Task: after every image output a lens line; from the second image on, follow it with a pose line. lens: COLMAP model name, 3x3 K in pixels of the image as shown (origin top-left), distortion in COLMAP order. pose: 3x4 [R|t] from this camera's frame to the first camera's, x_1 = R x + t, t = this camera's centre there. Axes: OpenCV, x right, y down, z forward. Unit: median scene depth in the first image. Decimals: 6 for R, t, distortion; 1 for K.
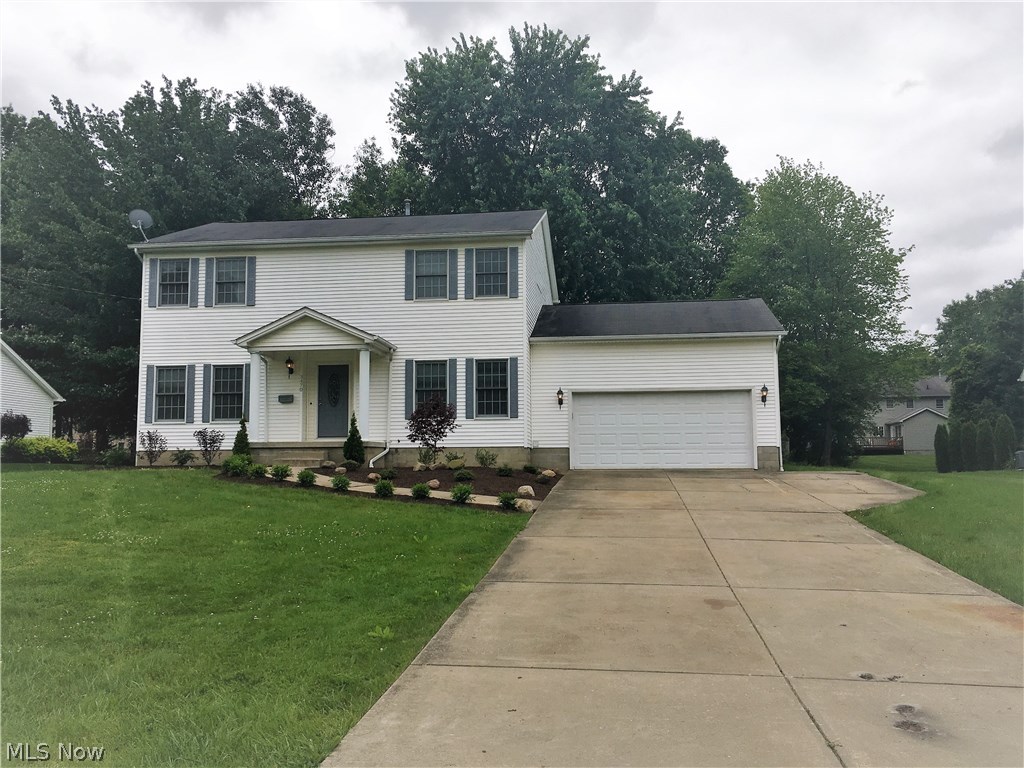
lens RADIAL K [[641.5, 0, 477.2], [0, 641.5, 388.1], [0, 0, 1]] dist [0.007166, 0.000303]
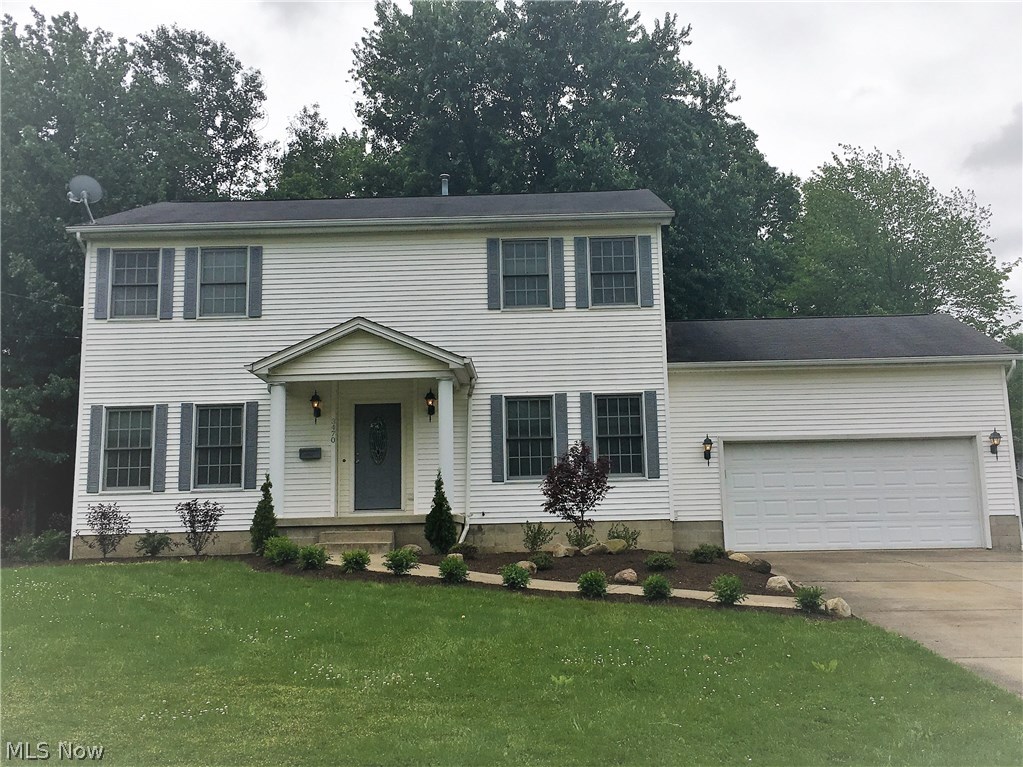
lens RADIAL K [[874.6, 0, 511.5], [0, 874.6, 383.5], [0, 0, 1]] dist [0.032492, -0.003576]
pose [[0.997234, -0.001459, 0.074306, -0.159392], [0.006704, 0.997497, -0.070396, 0.009503], [-0.074017, 0.070699, 0.994748, 0.063463]]
